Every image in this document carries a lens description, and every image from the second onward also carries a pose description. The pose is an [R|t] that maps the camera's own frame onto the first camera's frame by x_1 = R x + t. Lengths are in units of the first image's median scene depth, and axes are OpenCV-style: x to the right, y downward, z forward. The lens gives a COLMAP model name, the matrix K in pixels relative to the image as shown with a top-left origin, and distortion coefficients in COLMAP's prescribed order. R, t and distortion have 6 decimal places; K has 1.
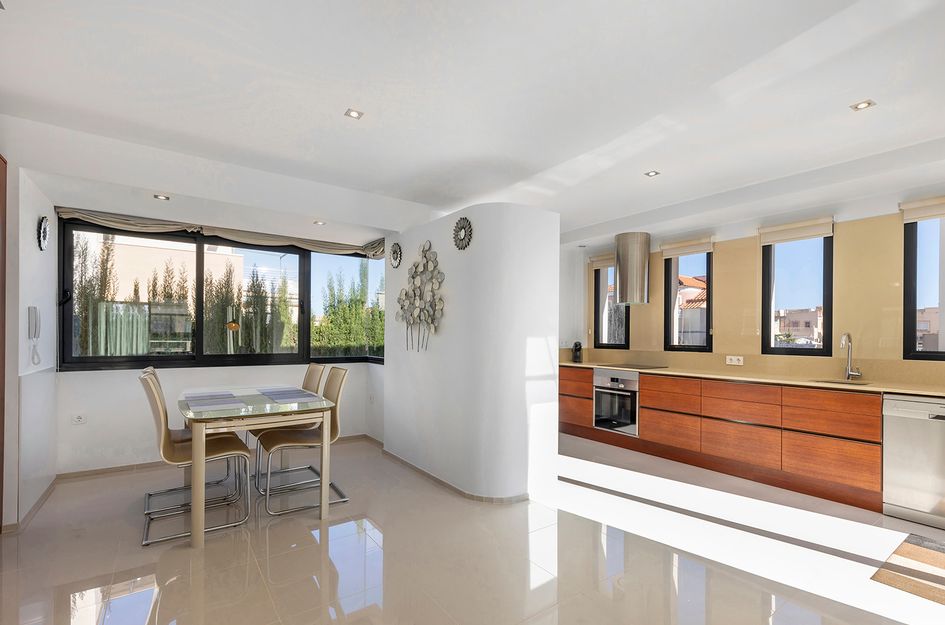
lens RADIAL K [[431.7, 0, 463.9], [0, 431.7, 333.2], [0, 0, 1]] dist [0.000893, 0.000347]
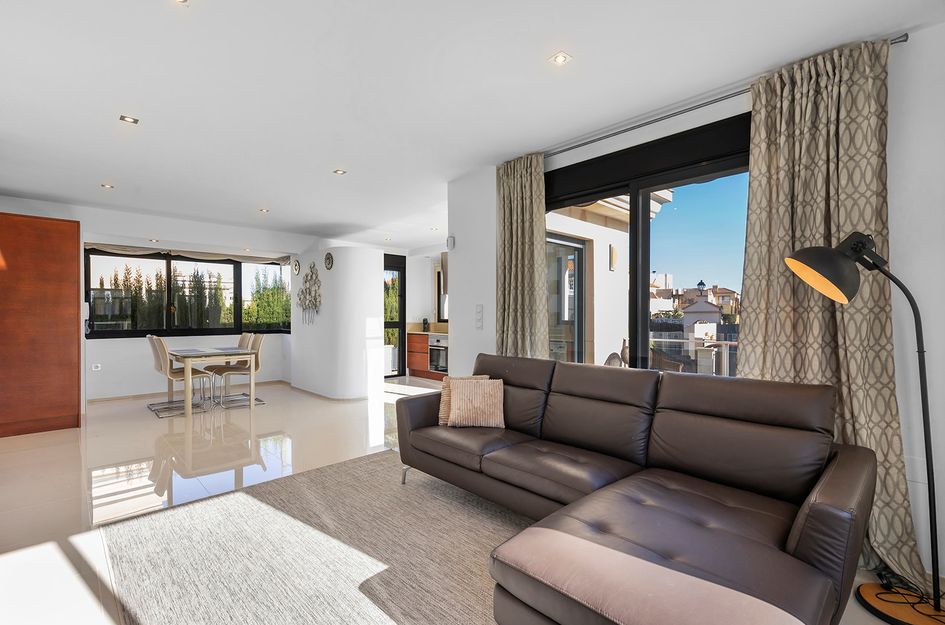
lens RADIAL K [[431.7, 0, 472.7], [0, 431.7, 316.3], [0, 0, 1]] dist [0.000893, 0.000347]
pose [[0.987857, -0.010238, 0.155028, 0.230002], [0.008392, 0.999886, 0.012562, -0.006398], [-0.155139, -0.011109, 0.987830, -0.680697]]
